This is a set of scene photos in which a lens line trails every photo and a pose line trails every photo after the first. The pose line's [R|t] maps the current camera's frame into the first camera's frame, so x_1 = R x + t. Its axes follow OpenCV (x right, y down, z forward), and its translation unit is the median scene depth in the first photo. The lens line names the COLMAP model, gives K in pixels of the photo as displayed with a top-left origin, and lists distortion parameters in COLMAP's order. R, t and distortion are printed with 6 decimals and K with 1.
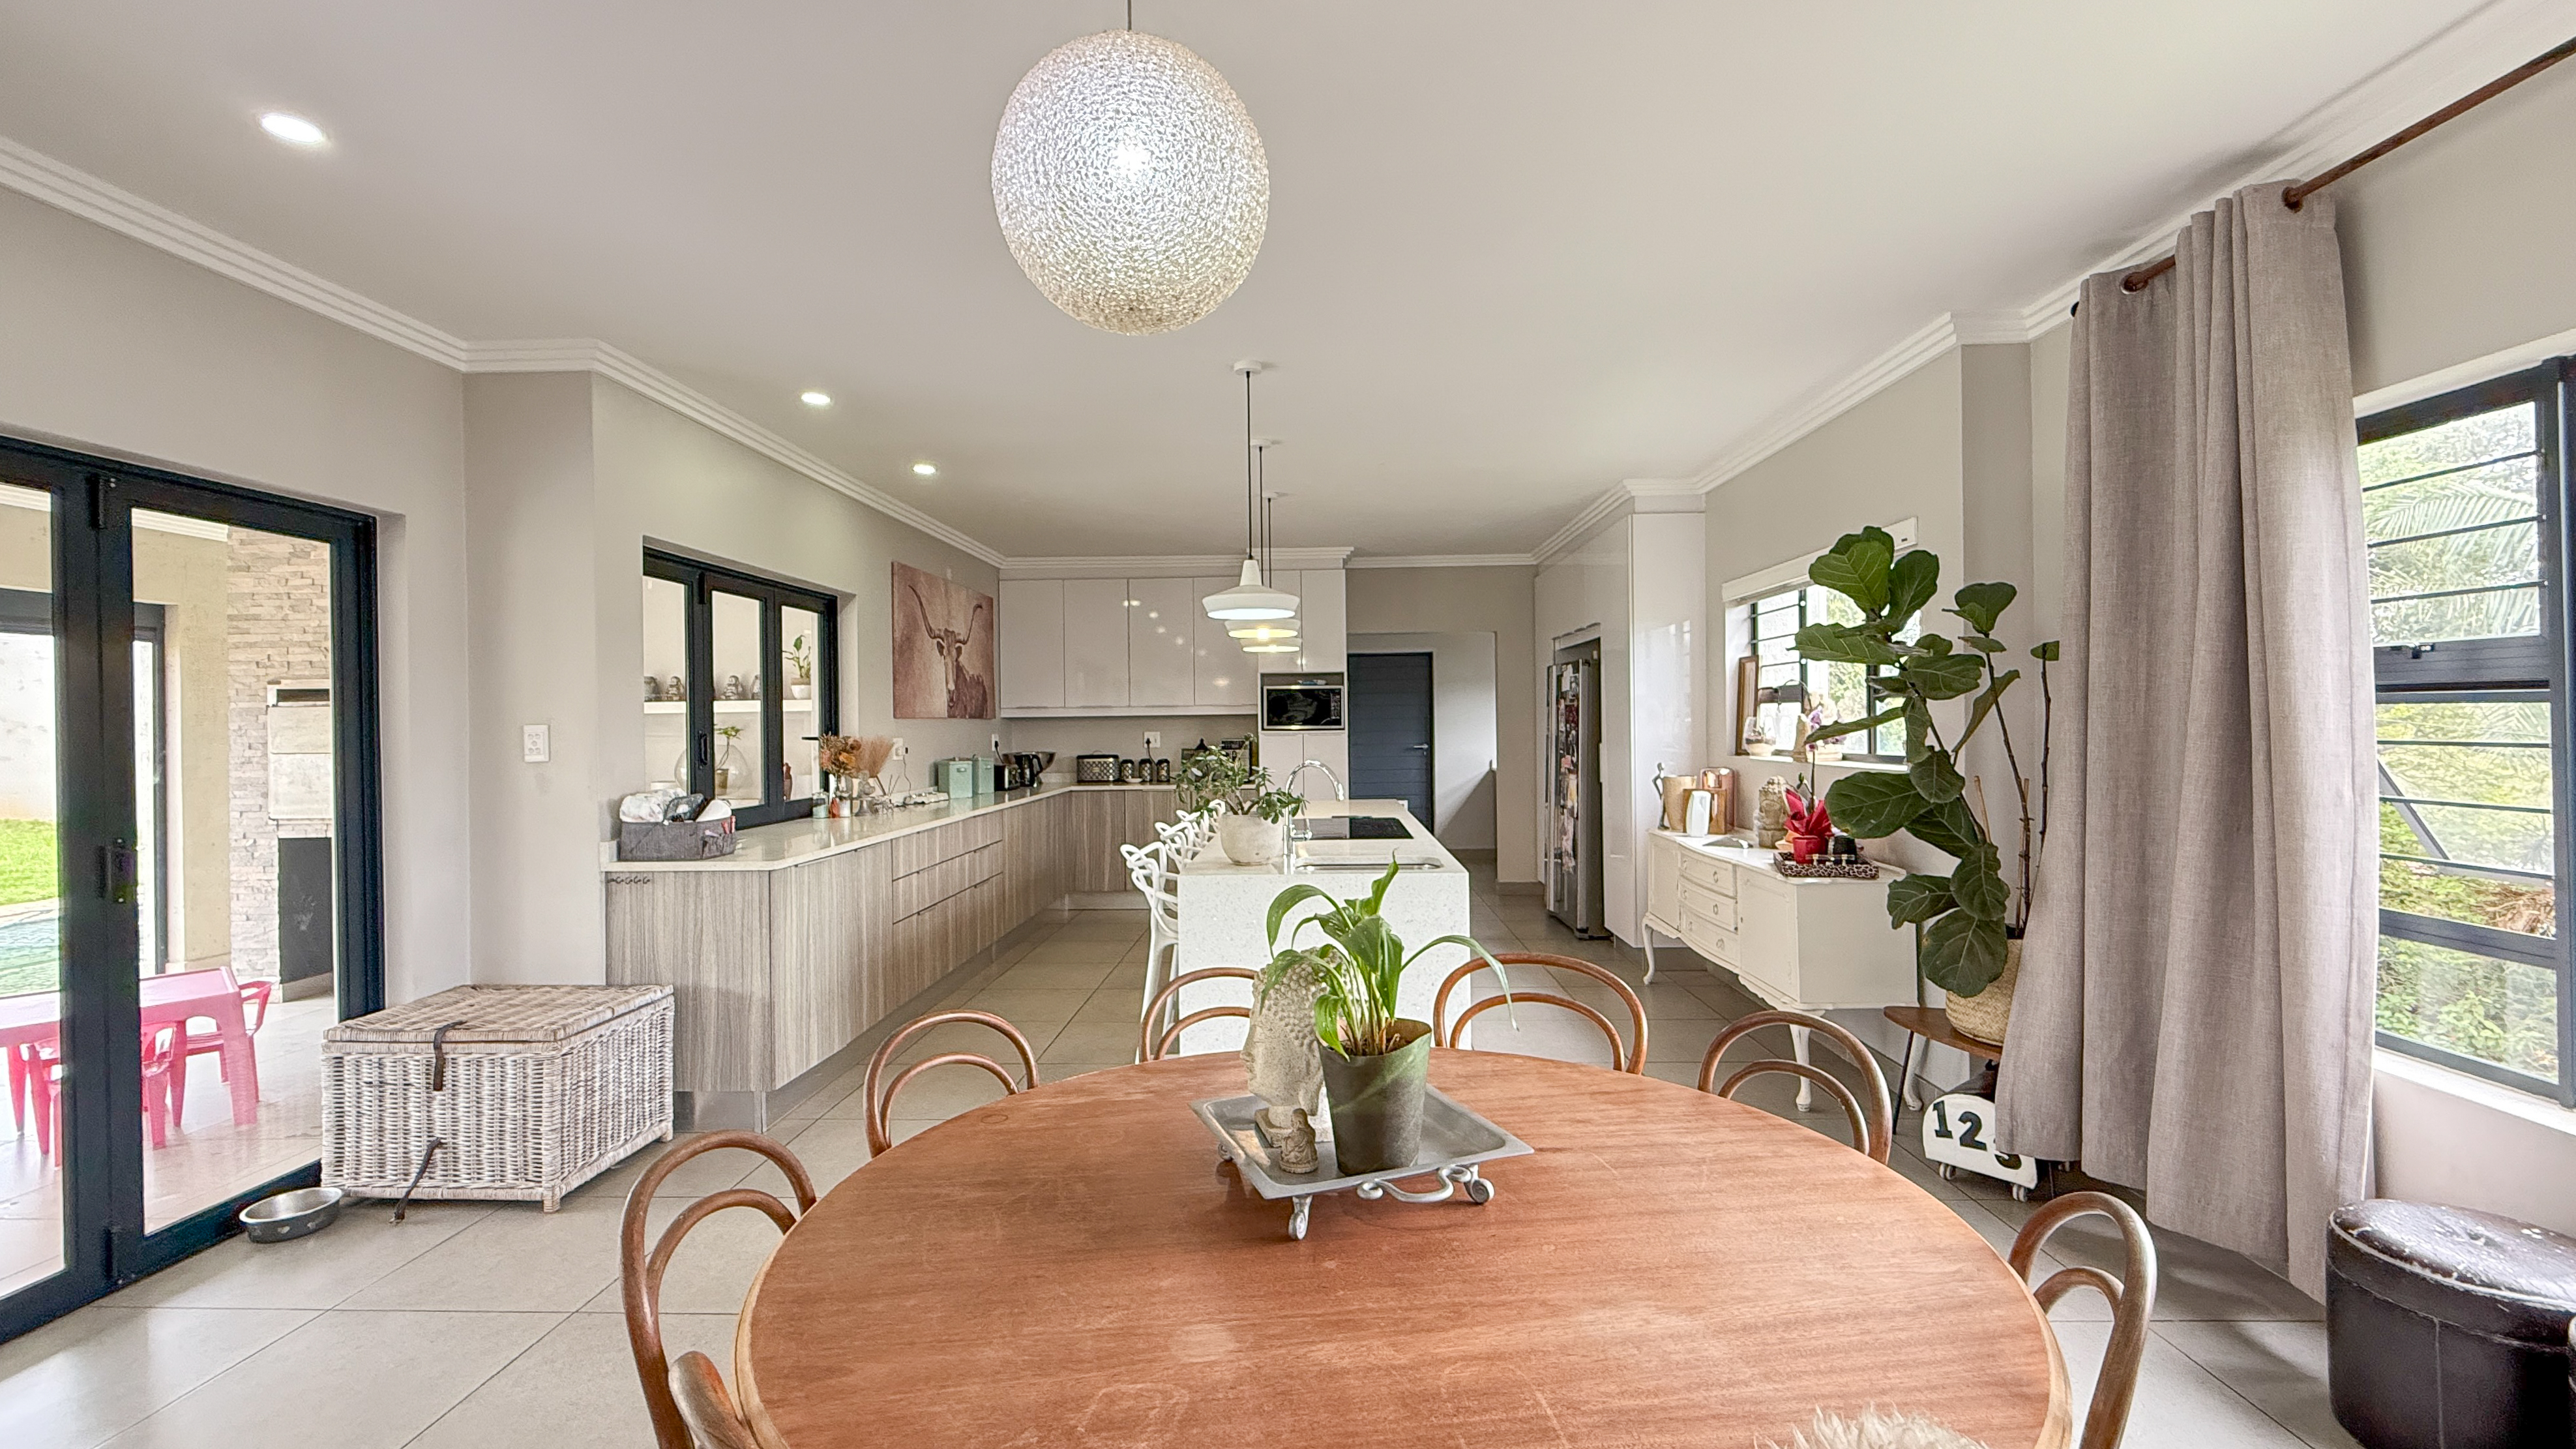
lens RADIAL K [[1035.0, 0, 1302.2], [0, 1035.0, 720.7], [0, 0, 1]] dist [0.000113, 0.000783]
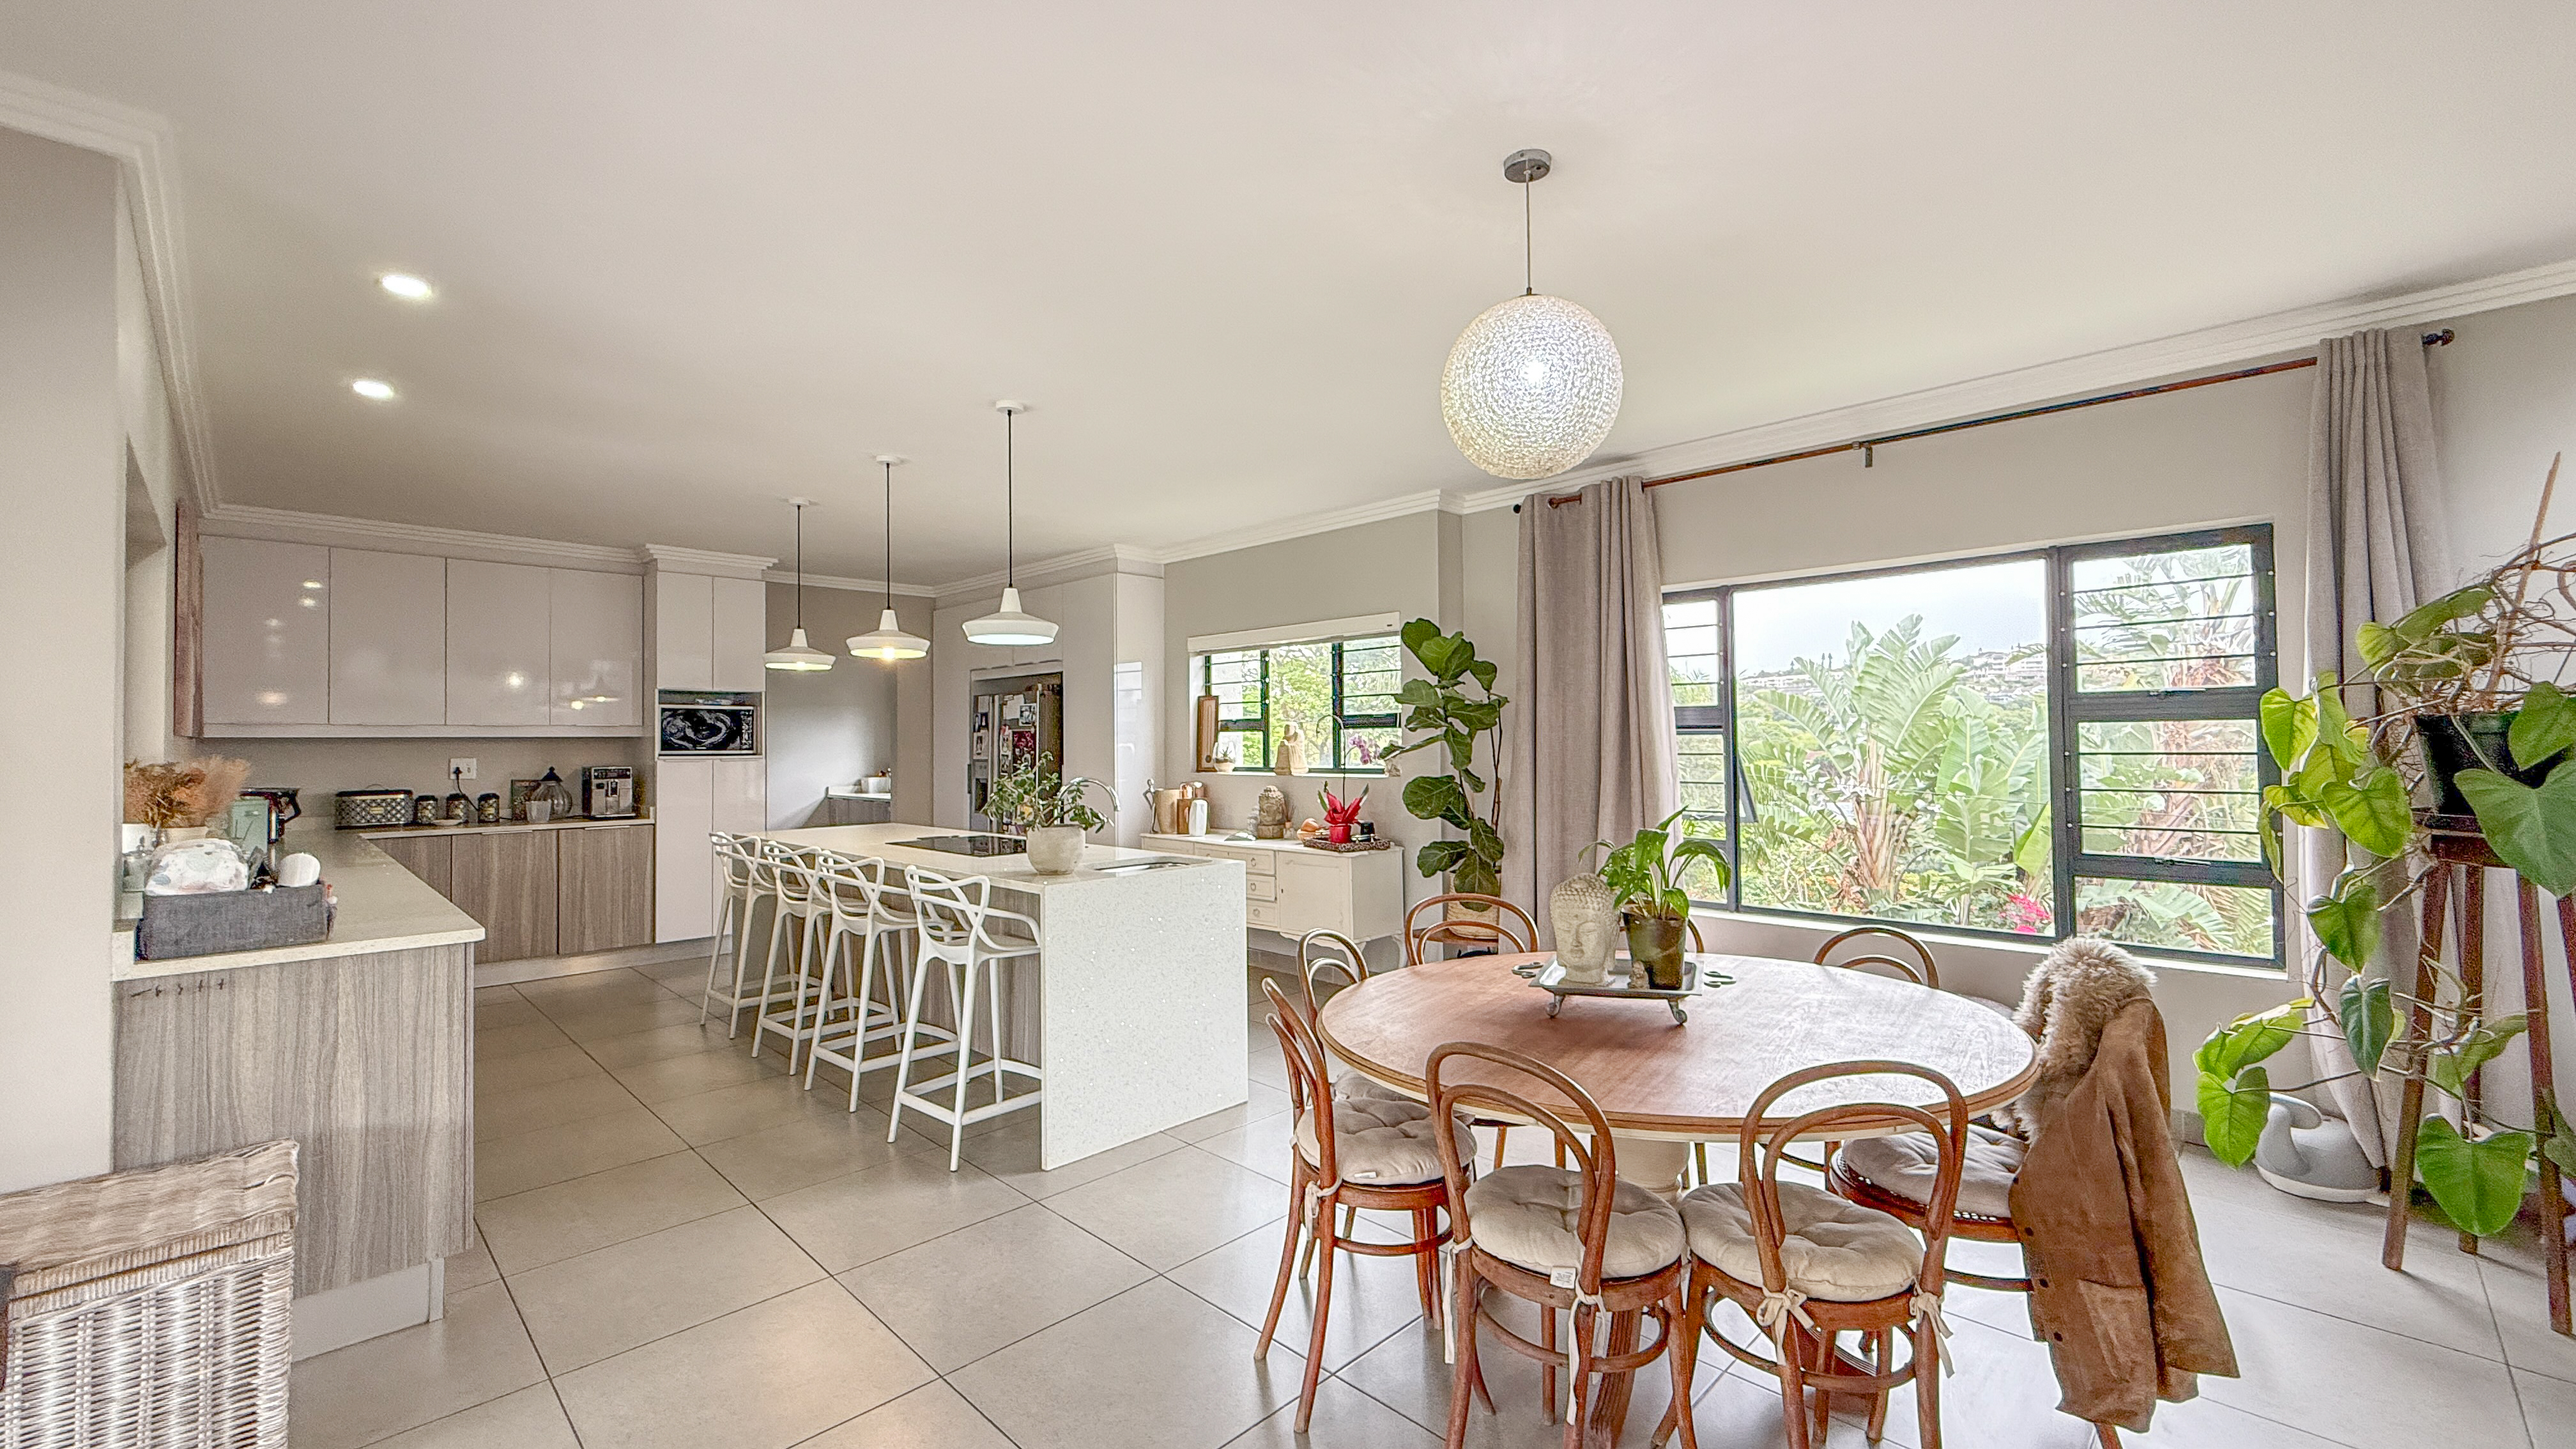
lens RADIAL K [[1034.9, 0, 1279.4], [0, 1034.9, 726.2], [0, 0, 1]] dist [0.000113, 0.000783]
pose [[0.686373, 0.017096, 0.727049, -0.442538], [-0.000166, 0.999727, -0.023351, 0.006431], [-0.727250, 0.015907, 0.686189, 0.057240]]
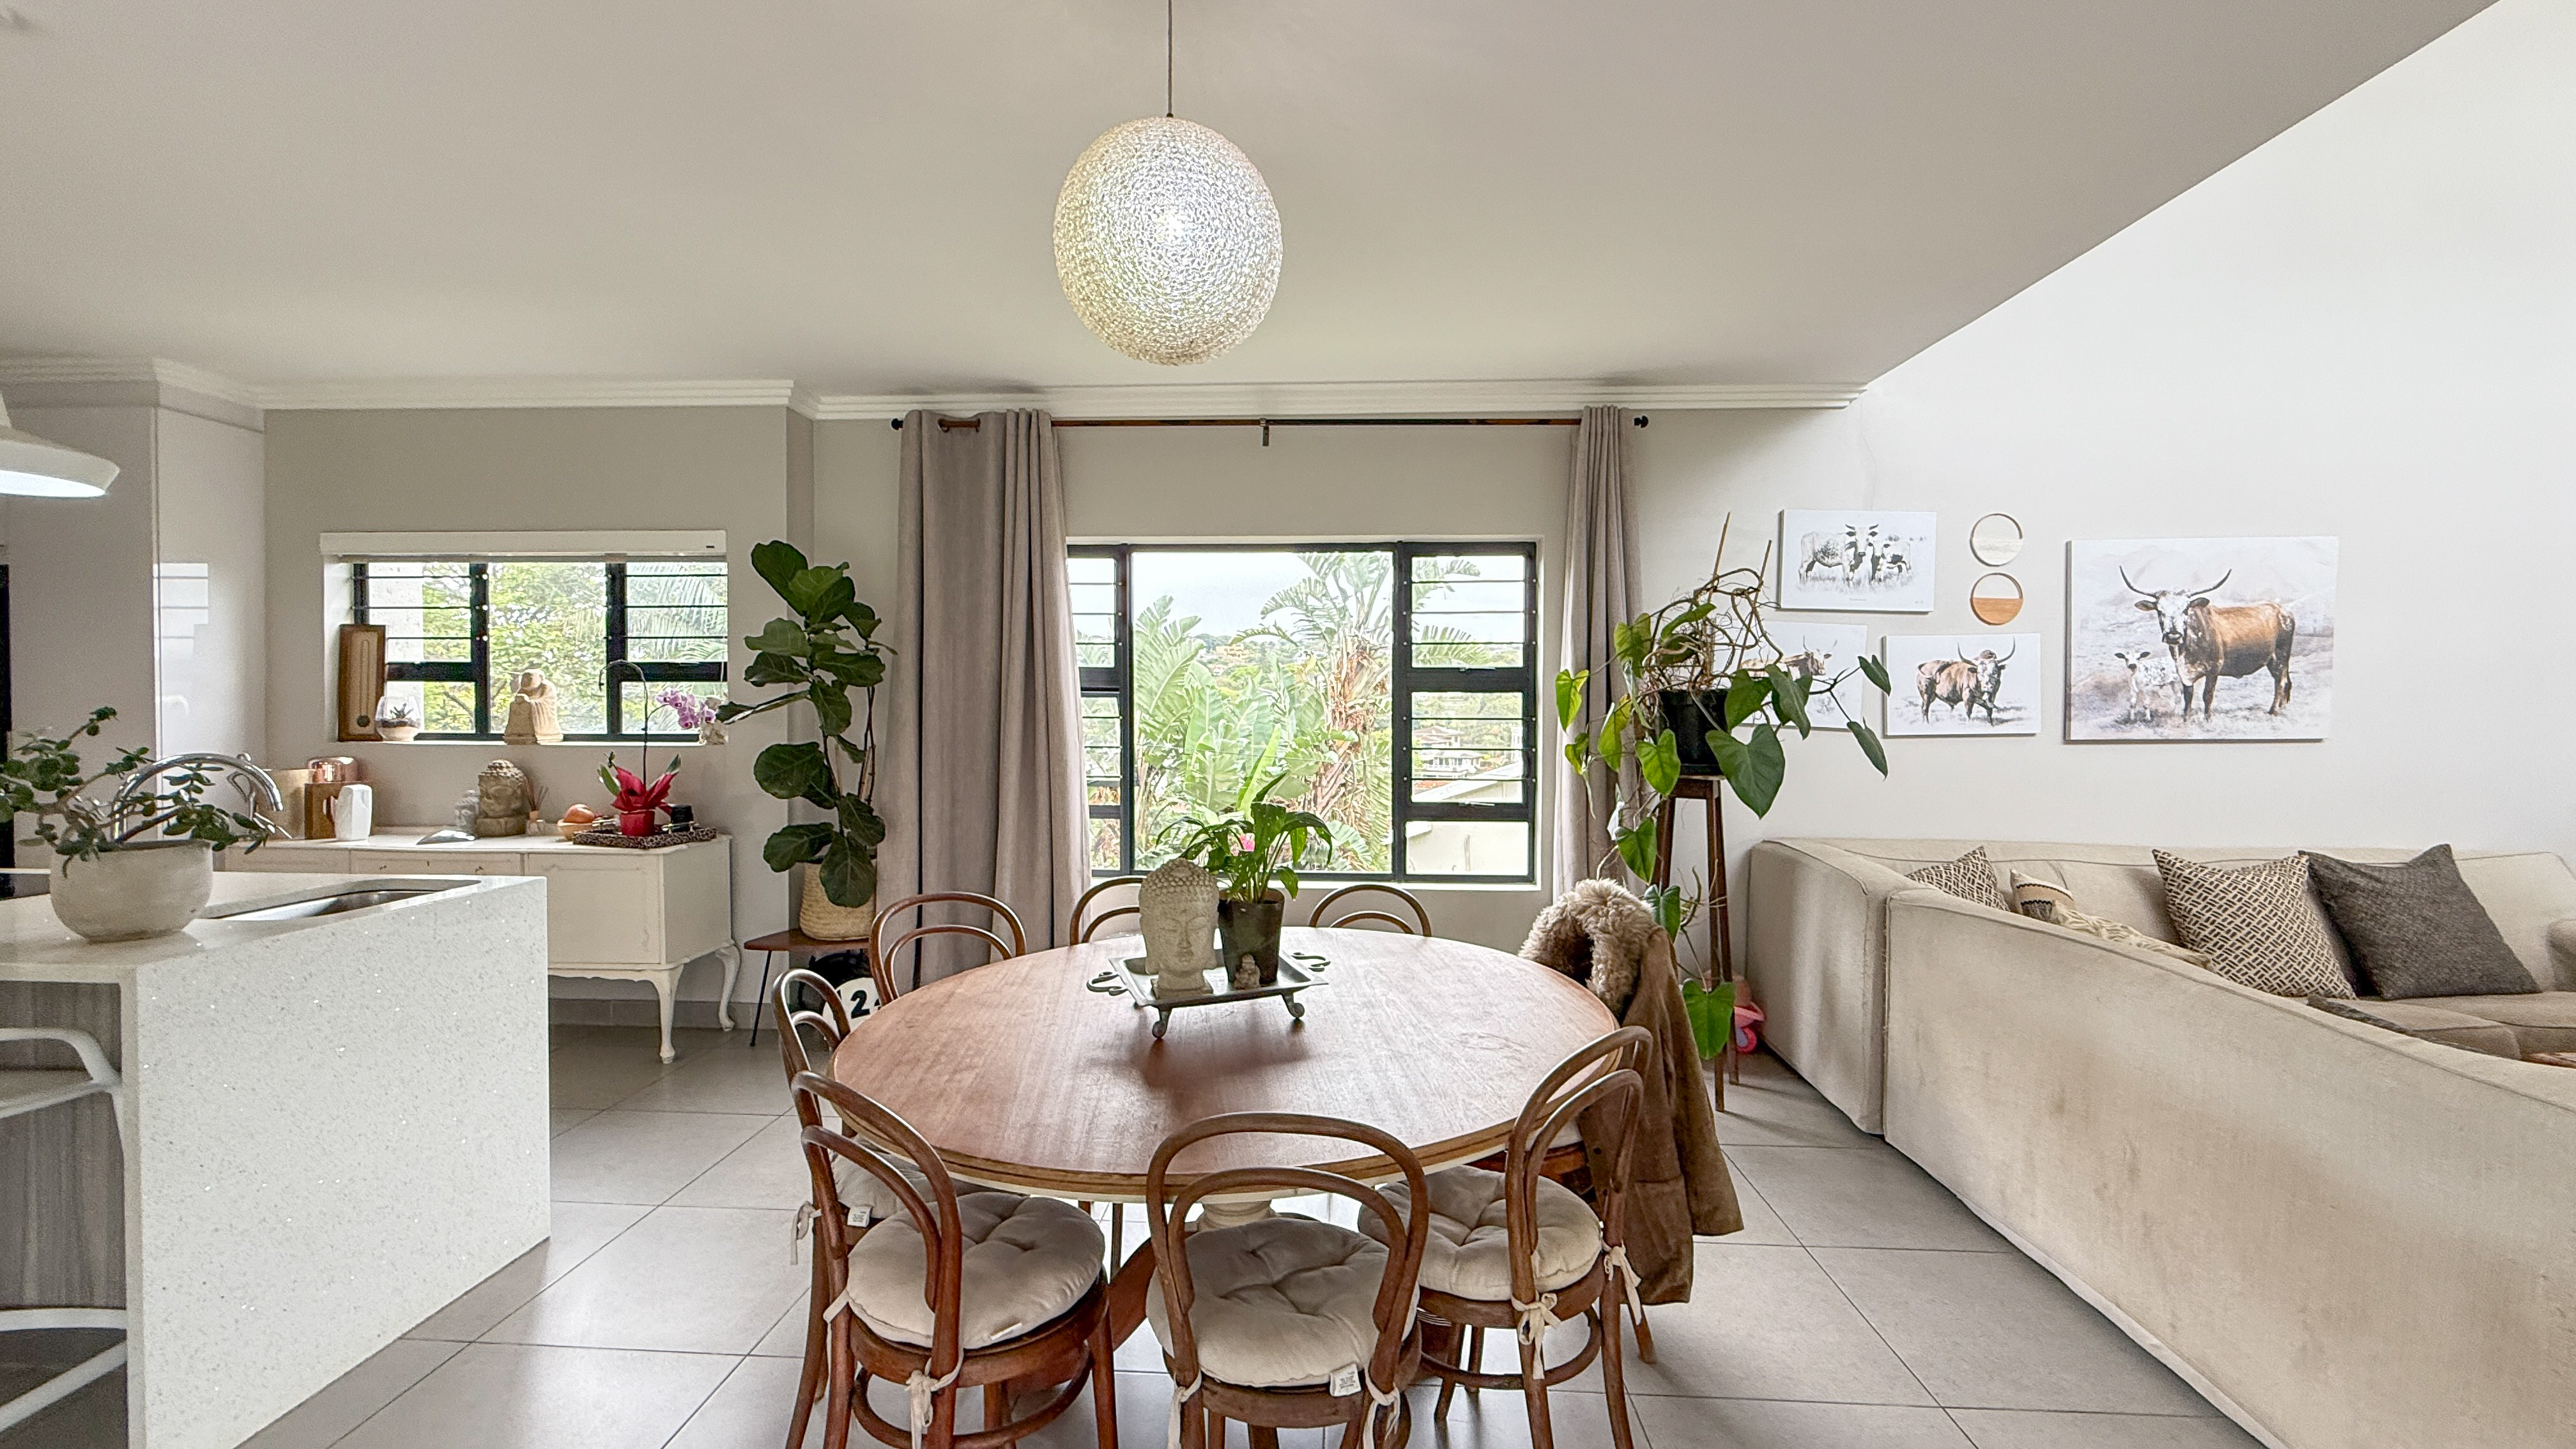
lens RADIAL K [[1034.9, 0, 1288.7], [0, 1034.9, 721.7], [0, 0, 1]] dist [0.000113, 0.000783]
pose [[0.022129, -0.003465, 0.999749, -0.395574], [-0.007305, 0.999967, 0.003627, 0.008790], [-0.999728, -0.007383, 0.022103, 0.230792]]
